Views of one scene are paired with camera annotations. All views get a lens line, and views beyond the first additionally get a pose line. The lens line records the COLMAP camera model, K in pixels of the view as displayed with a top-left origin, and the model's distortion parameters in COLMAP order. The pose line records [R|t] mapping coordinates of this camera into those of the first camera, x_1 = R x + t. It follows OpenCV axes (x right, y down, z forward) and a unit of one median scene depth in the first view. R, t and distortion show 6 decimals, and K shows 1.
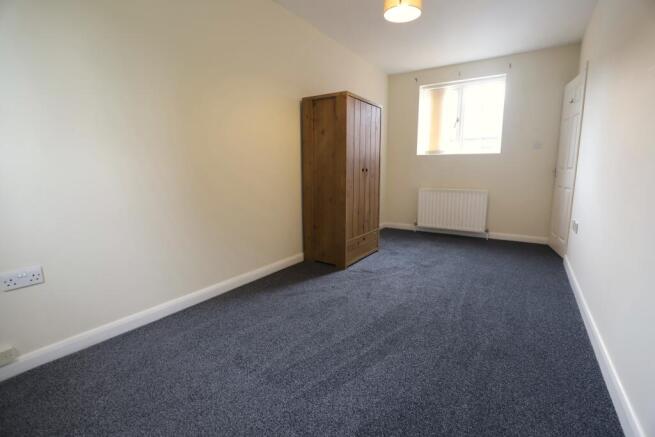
lens RADIAL K [[310.5, 0, 328.8], [0, 310.5, 217.6], [0, 0, 1]] dist [-0.001703, -0.000160]
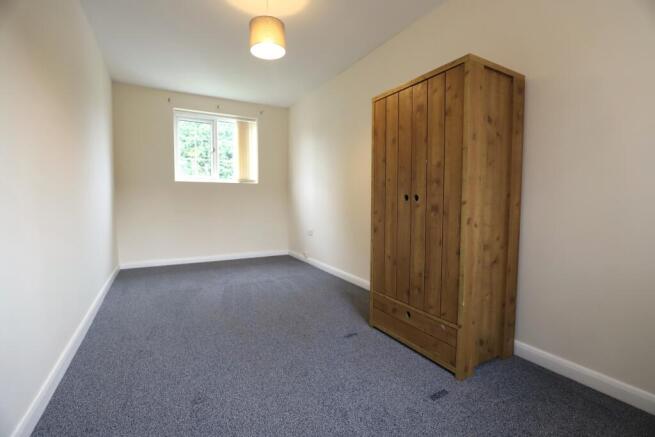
lens RADIAL K [[290.5, 0, 326.9], [0, 290.5, 216.6], [0, 0, 1]] dist [0.000899, 0.000193]
pose [[-0.467553, 0.052050, -0.882431, 0.679201], [-0.145304, 0.980161, 0.134803, -0.167350], [0.871941, 0.191248, -0.450714, 1.110503]]
